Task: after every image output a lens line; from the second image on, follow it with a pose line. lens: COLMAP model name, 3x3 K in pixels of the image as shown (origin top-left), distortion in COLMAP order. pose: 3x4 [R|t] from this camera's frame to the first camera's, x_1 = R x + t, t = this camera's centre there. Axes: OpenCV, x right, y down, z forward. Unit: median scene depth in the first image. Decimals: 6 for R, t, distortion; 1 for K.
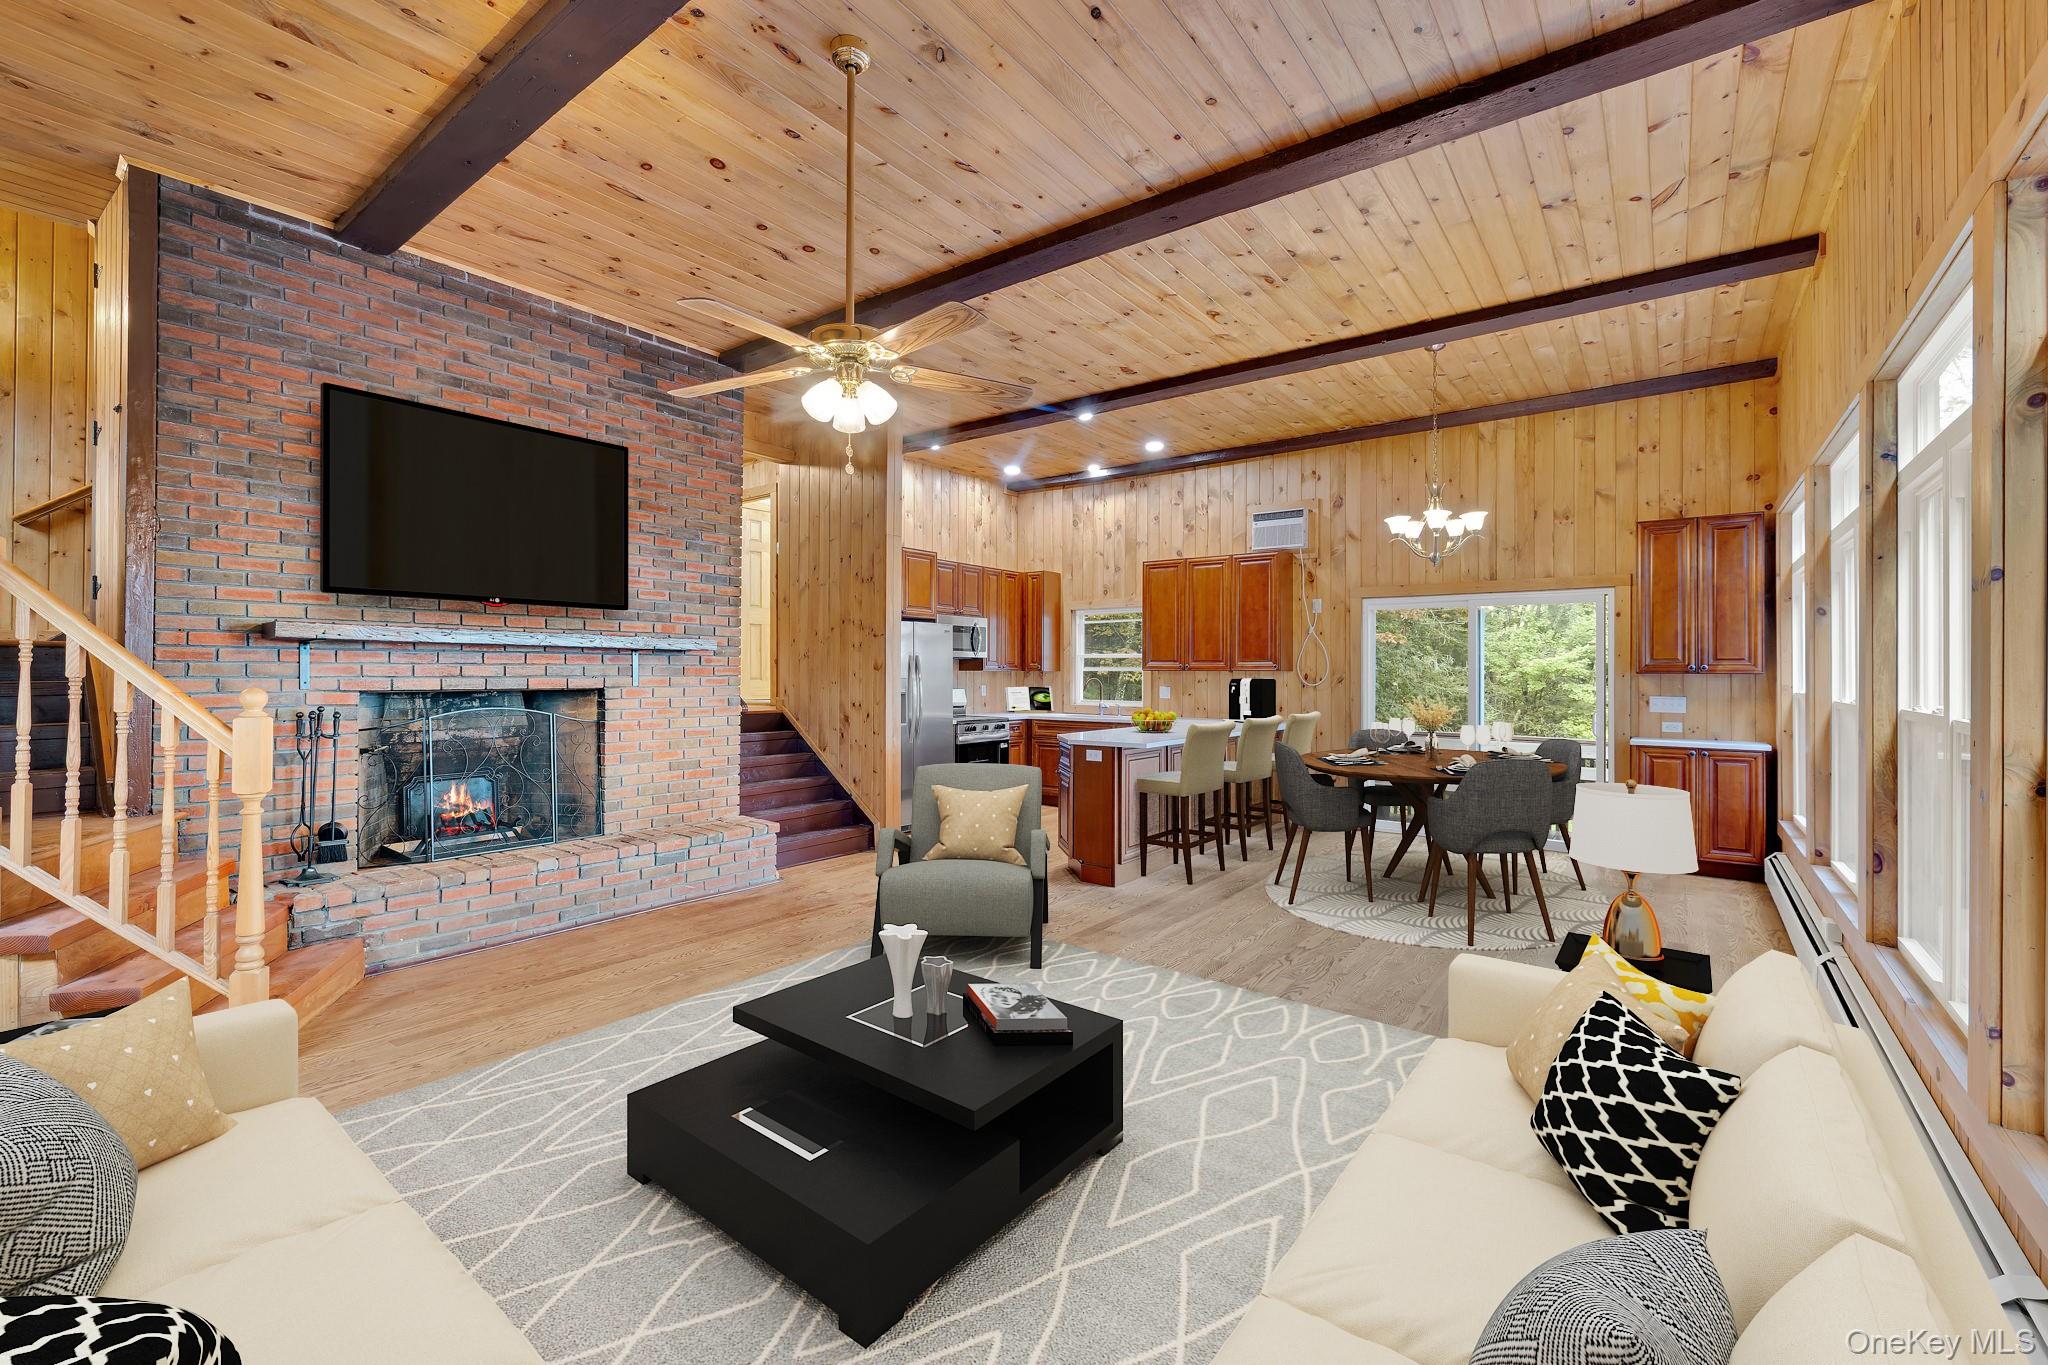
lens RADIAL K [[862.6, 0, 1023.3], [0, 862.6, 671.8], [0, 0, 1]] dist [-0.004221, 0.000616]
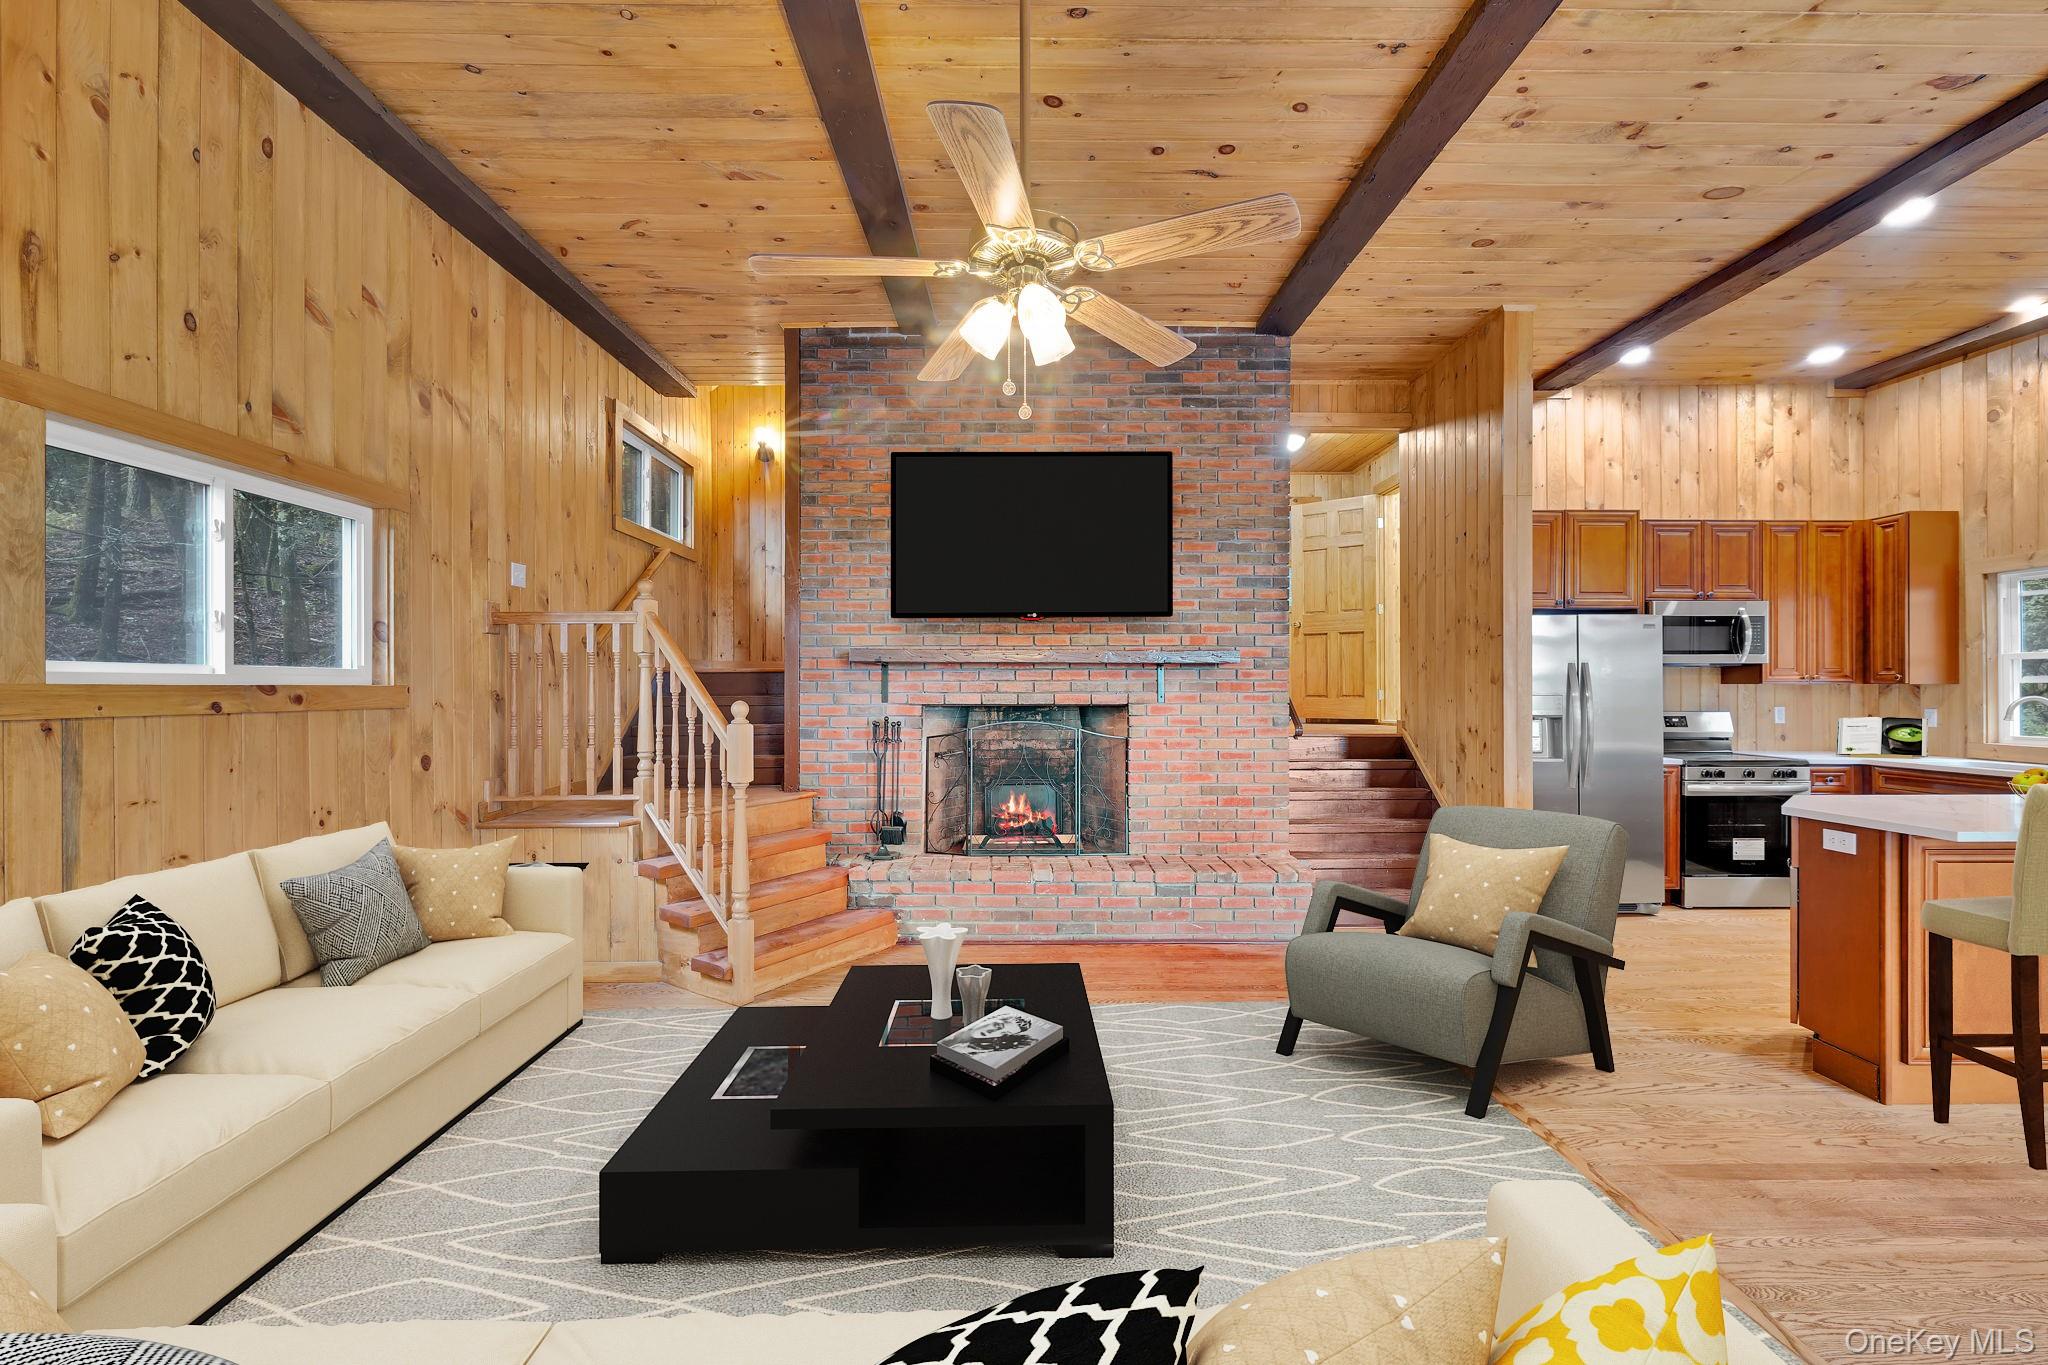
lens RADIAL K [[862.6, 0, 1019.7], [0, 862.6, 690.6], [0, 0, 1]] dist [-0.004221, 0.000616]
pose [[0.607644, -0.001009, -0.794209, 0.202703], [0.003562, 0.999993, 0.001455, 0.001428], [0.794202, -0.003713, 0.607643, 0.287873]]
